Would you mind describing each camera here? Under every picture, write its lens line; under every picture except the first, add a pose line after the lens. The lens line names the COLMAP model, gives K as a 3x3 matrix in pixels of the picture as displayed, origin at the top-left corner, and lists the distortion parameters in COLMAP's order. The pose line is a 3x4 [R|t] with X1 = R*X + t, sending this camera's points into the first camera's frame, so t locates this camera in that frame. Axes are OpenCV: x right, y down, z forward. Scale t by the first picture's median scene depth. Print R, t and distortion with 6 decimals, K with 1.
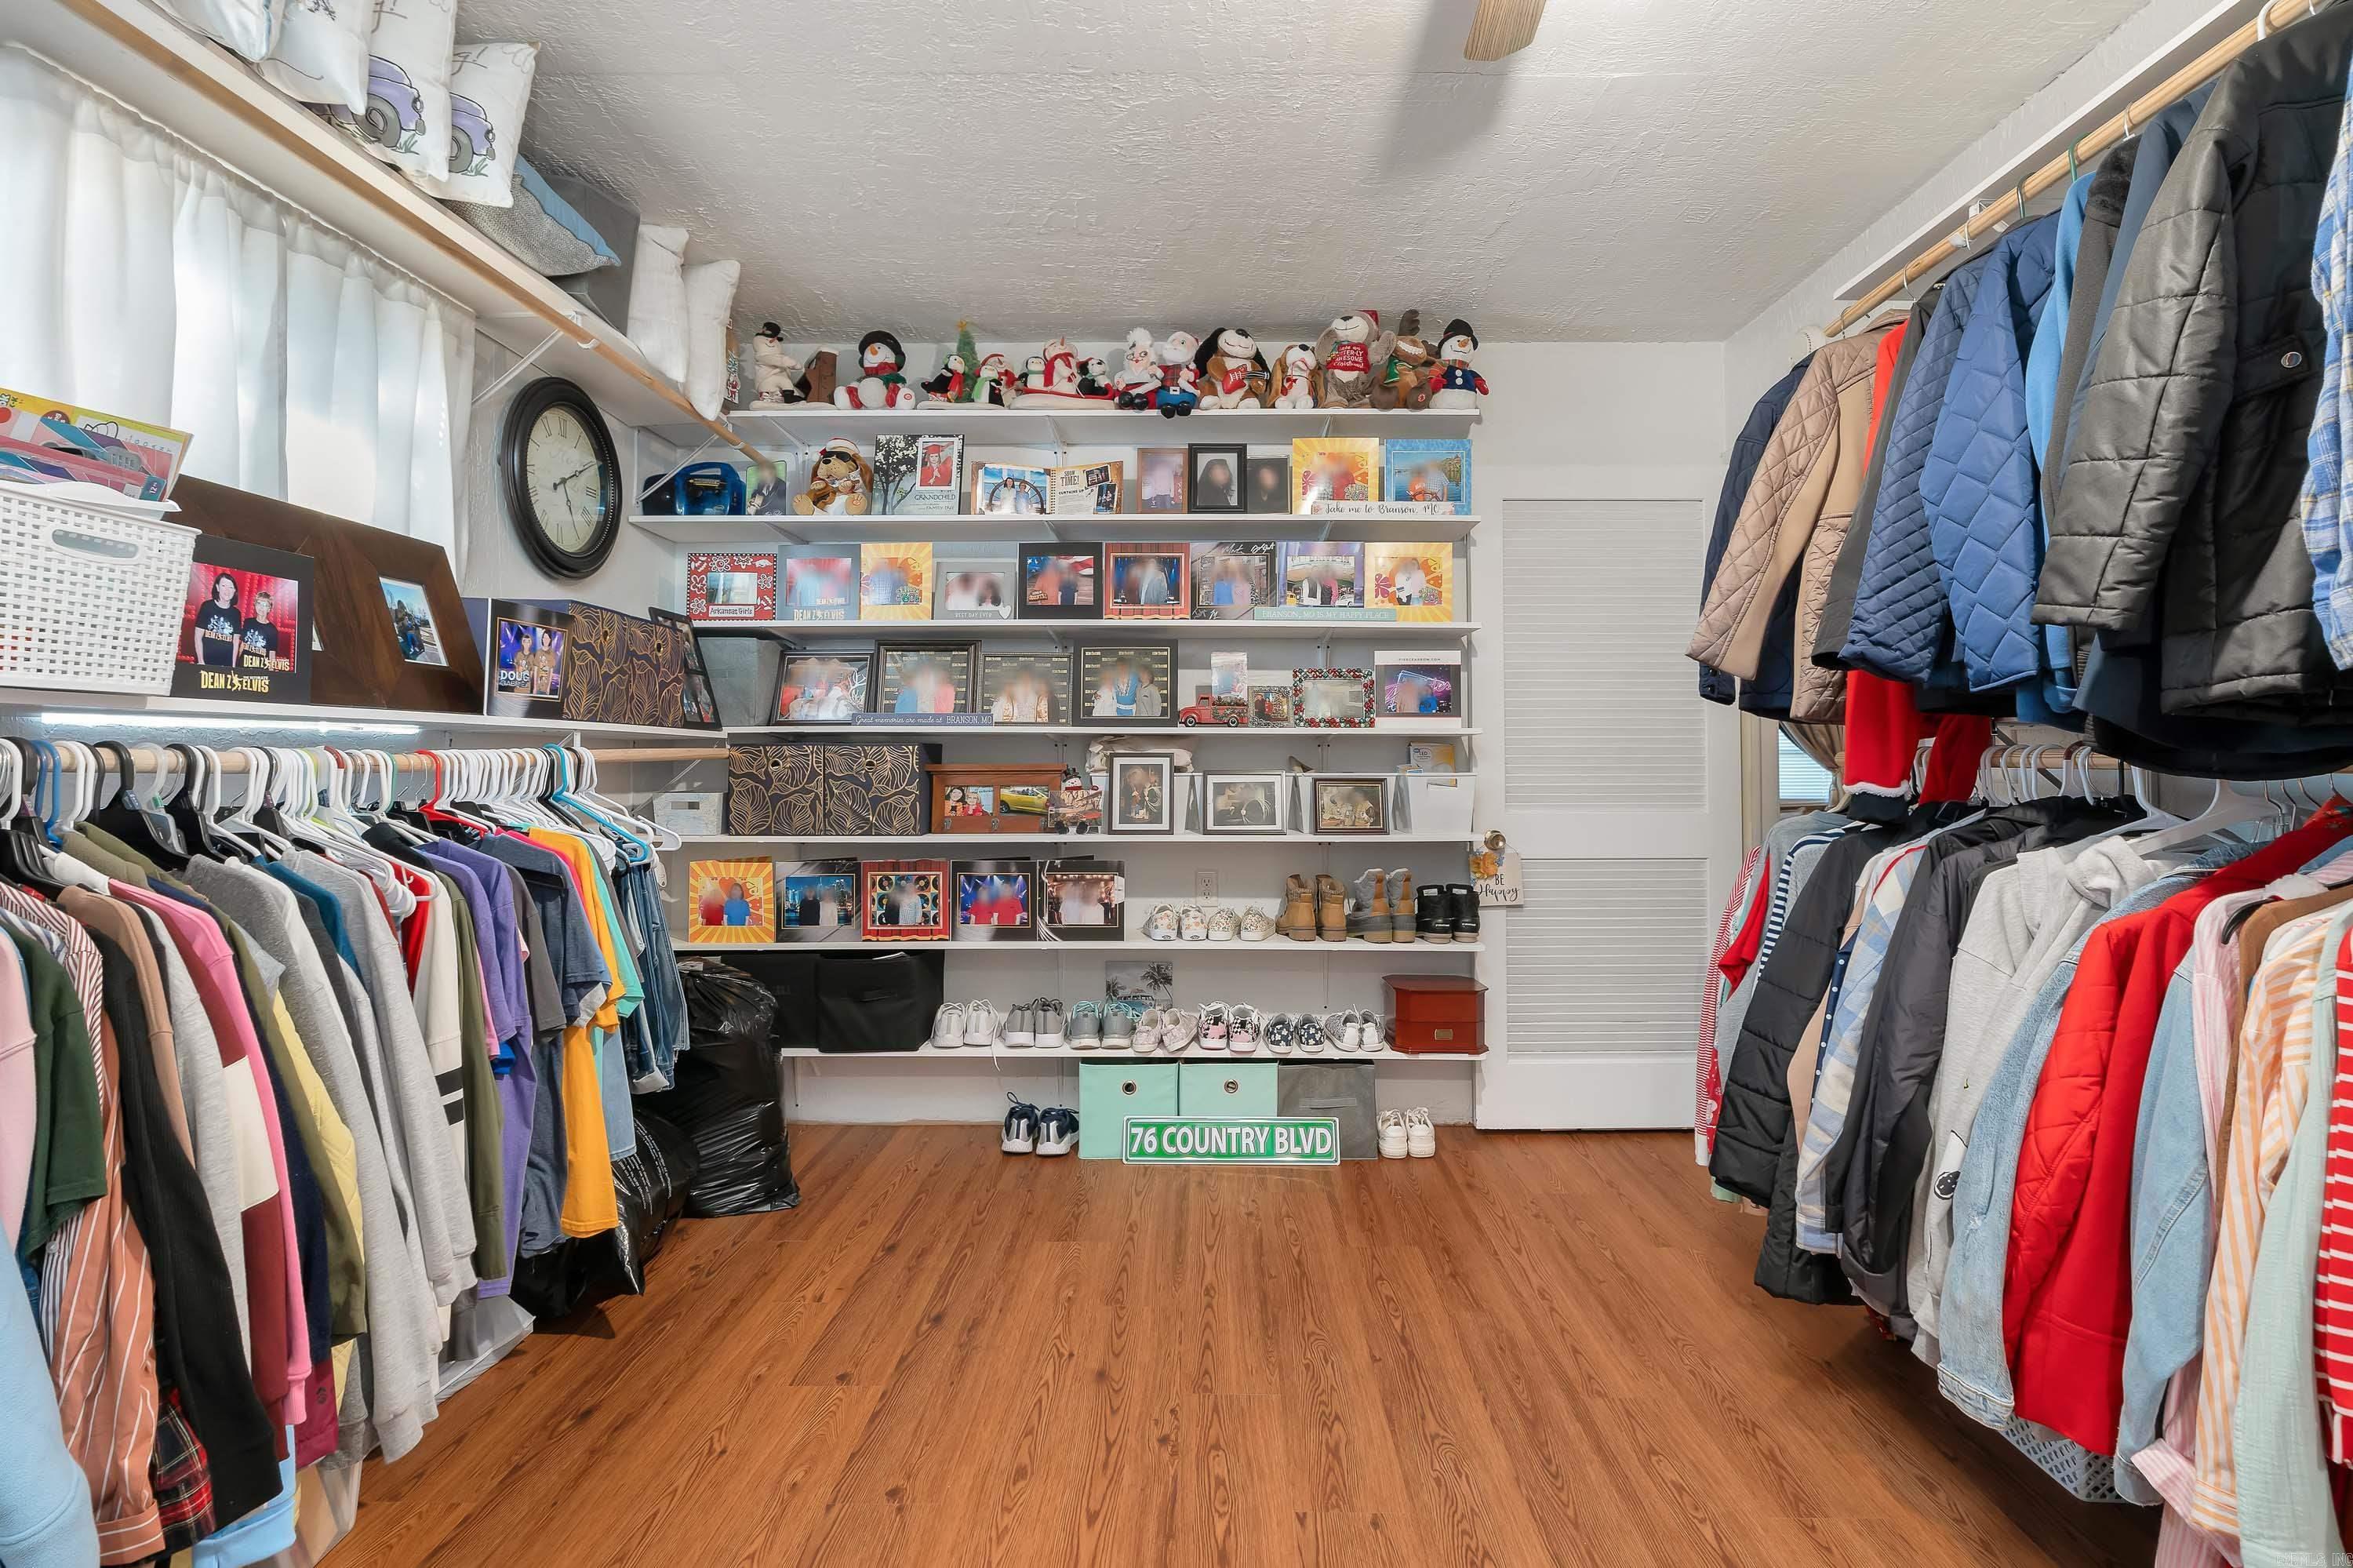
lens RADIAL K [[1075.4, 0, 1190.6], [0, 1075.4, 762.9], [0, 0, 1]] dist [0.001314, 0.000776]
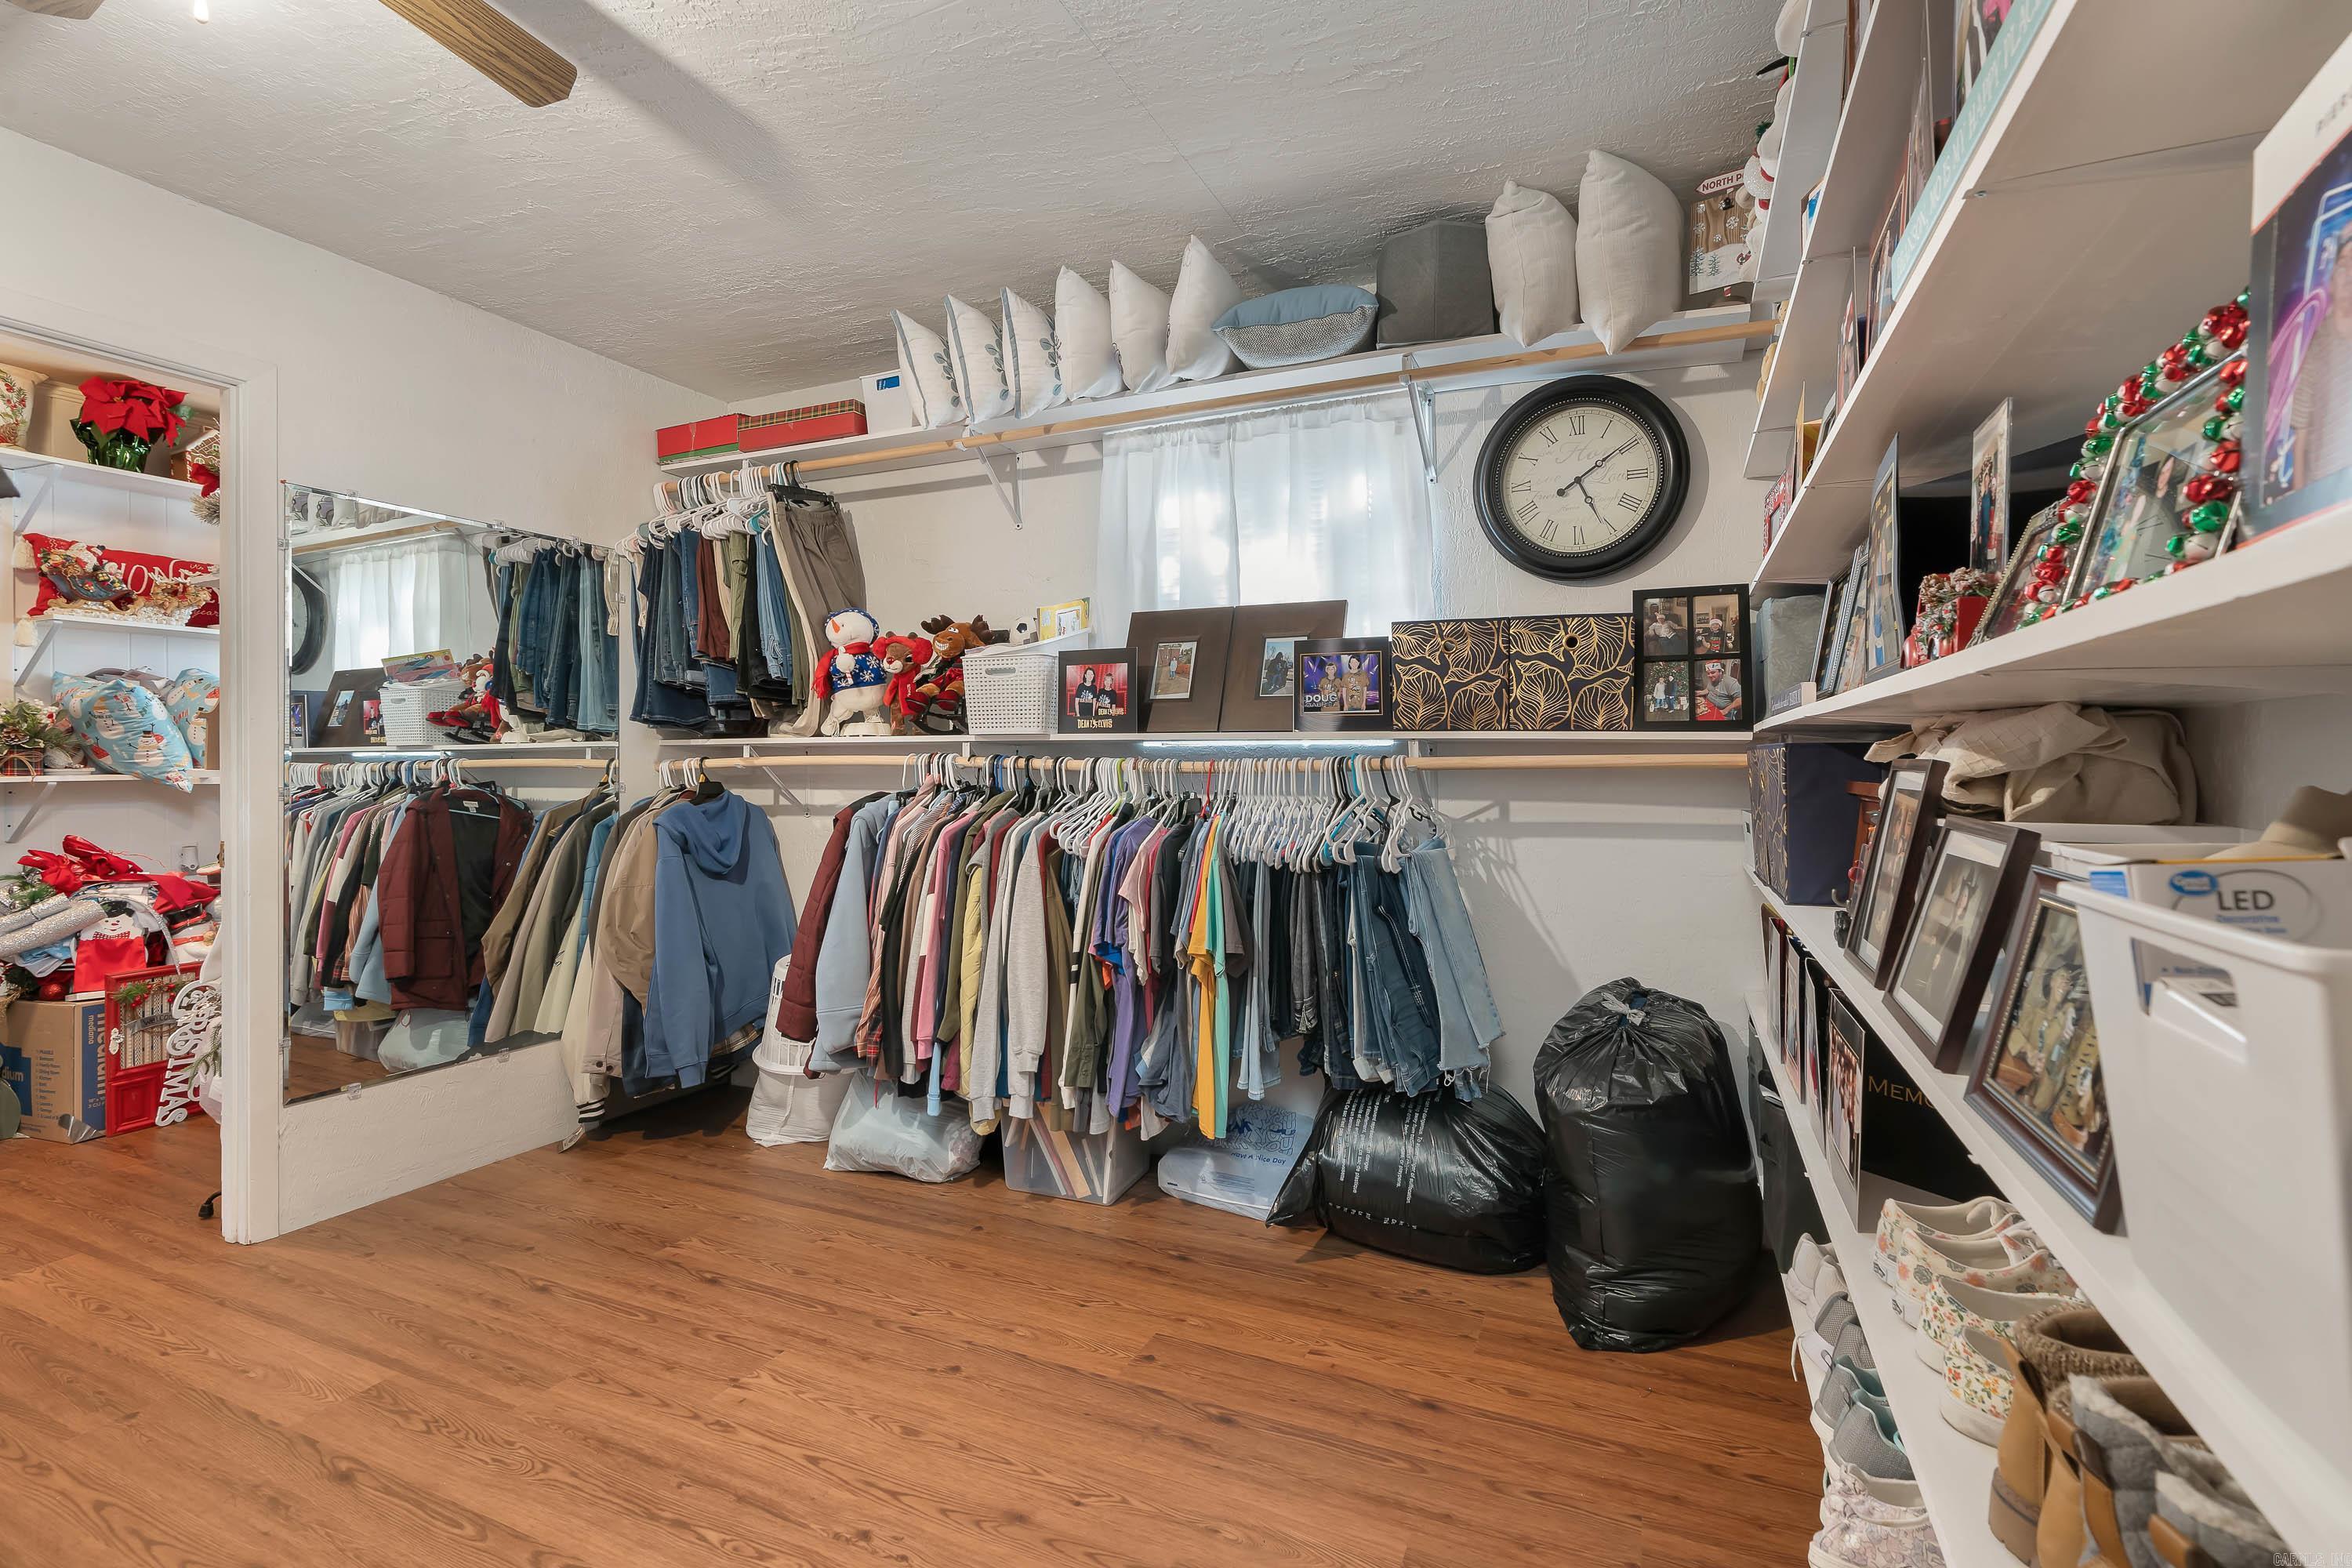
lens RADIAL K [[1074.9, 0, 1185.1], [0, 1074.9, 780.8], [0, 0, 1]] dist [0.001314, 0.000776]
pose [[-0.384682, 0.016398, -0.922903, 0.634637], [-0.008204, 0.999742, 0.021183, -0.011716], [0.923013, 0.015720, -0.384448, 1.467383]]
